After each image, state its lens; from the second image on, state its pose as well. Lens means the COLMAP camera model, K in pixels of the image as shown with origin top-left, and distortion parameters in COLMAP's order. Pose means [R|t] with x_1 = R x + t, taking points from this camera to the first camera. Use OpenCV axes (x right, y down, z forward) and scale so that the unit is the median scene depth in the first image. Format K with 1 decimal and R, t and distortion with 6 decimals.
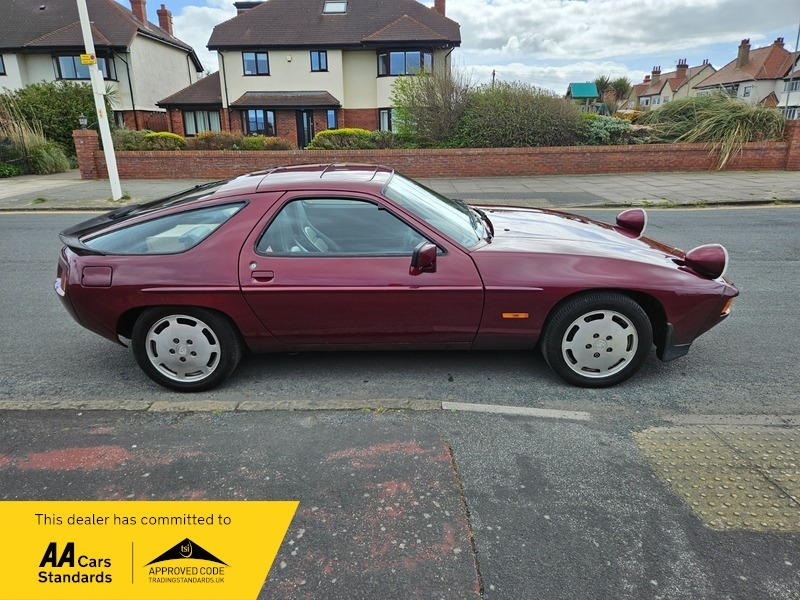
lens RADIAL K [[536.0, 0, 398.0], [0, 536.0, 303.9], [0, 0, 1]] dist [0.052131, -0.034601]
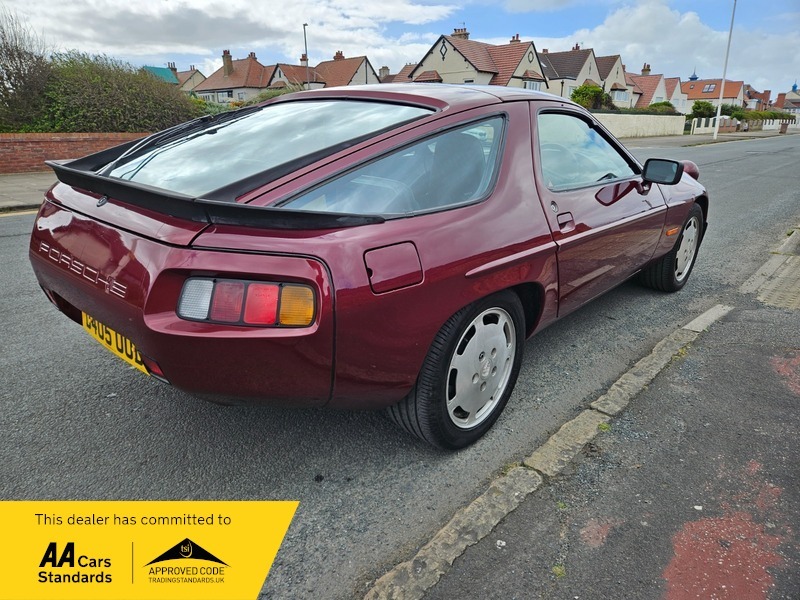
lens RADIAL K [[536.0, 0, 405.9], [0, 536.0, 301.6], [0, 0, 1]] dist [0.052131, -0.034601]
pose [[0.648020, -0.223034, 0.728235, -0.111758], [0.230722, 0.968719, 0.091377, -0.007604], [-0.725835, 0.108806, 0.679209, 0.085721]]
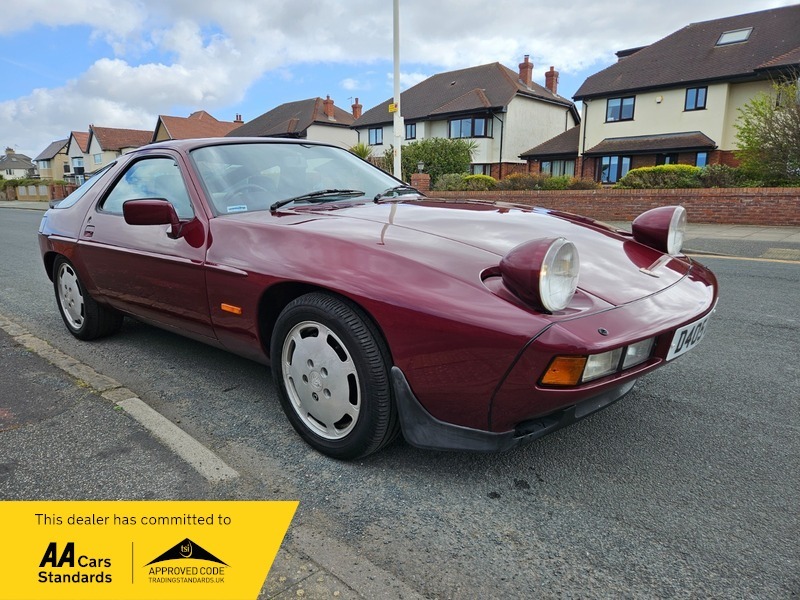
lens RADIAL K [[536.0, 0, 386.9], [0, 536.0, 302.4], [0, 0, 1]] dist [0.052131, -0.034601]
pose [[0.742816, 0.141543, -0.654362, 0.104987], [-0.209692, 0.977405, -0.026617, -0.001306], [0.635809, 0.156986, 0.755713, 0.074646]]
